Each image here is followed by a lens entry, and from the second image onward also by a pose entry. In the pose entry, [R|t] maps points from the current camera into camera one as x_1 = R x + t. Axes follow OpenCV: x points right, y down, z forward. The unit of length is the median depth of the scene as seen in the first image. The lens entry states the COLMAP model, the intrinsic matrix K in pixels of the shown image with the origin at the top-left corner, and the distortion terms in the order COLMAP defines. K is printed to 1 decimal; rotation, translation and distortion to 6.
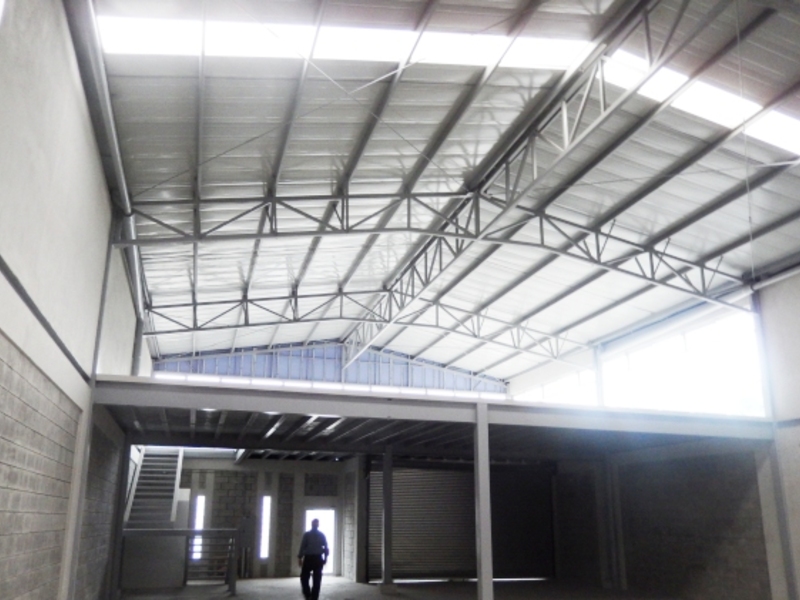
lens RADIAL K [[673.2, 0, 397.7], [0, 673.2, 330.9], [0, 0, 1]] dist [-0.010435, -0.002510]
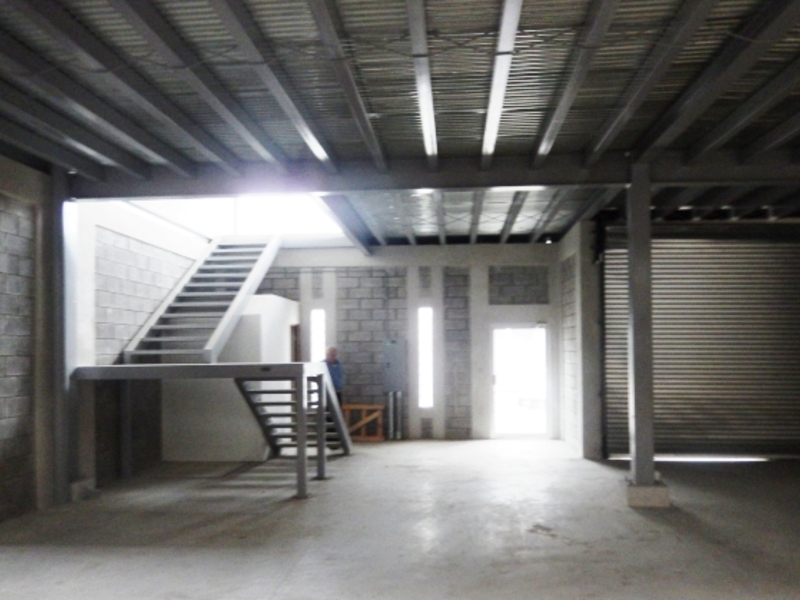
lens RADIAL K [[673.2, 0, 397.7], [0, 673.2, 330.9], [0, 0, 1]] dist [-0.010435, -0.002510]
pose [[0.929113, -0.021347, -0.369181, -0.000354], [0.111695, 0.967904, 0.225135, 0.133885], [0.352525, -0.250411, 0.901676, 0.467697]]
